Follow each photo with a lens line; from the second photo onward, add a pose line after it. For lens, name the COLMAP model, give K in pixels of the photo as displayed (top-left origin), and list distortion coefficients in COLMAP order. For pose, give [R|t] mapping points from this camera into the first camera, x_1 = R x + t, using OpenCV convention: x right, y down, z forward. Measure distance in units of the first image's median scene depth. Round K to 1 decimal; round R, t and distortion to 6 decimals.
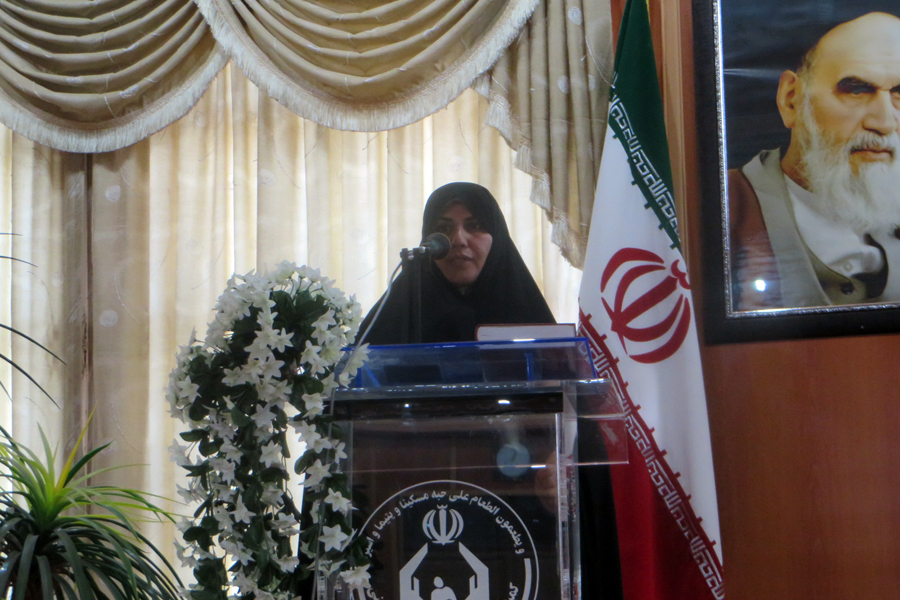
lens RADIAL K [[2281.1, 0, 446.5], [0, 2281.1, 294.9], [0, 0, 1]] dist [-0.129033, 0.000000]
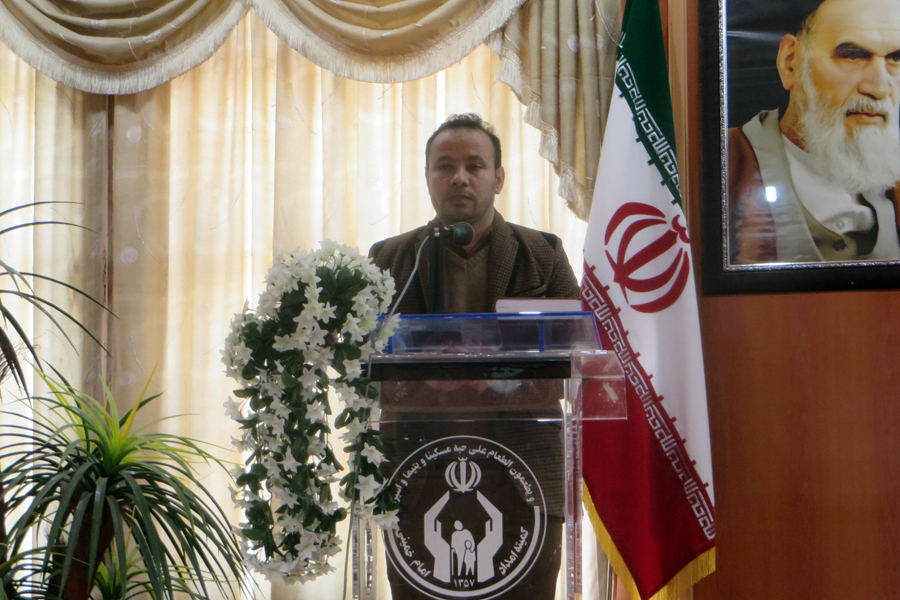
lens RADIAL K [[2608.1, 0, 429.6], [0, 2608.1, 255.1], [0, 0, 1]] dist [-0.128869, 0.000000]
pose [[0.999822, 0.018686, 0.002715, -0.016128], [-0.018769, 0.999230, 0.034440, -0.035960], [-0.002070, -0.034485, 0.999403, -0.200419]]
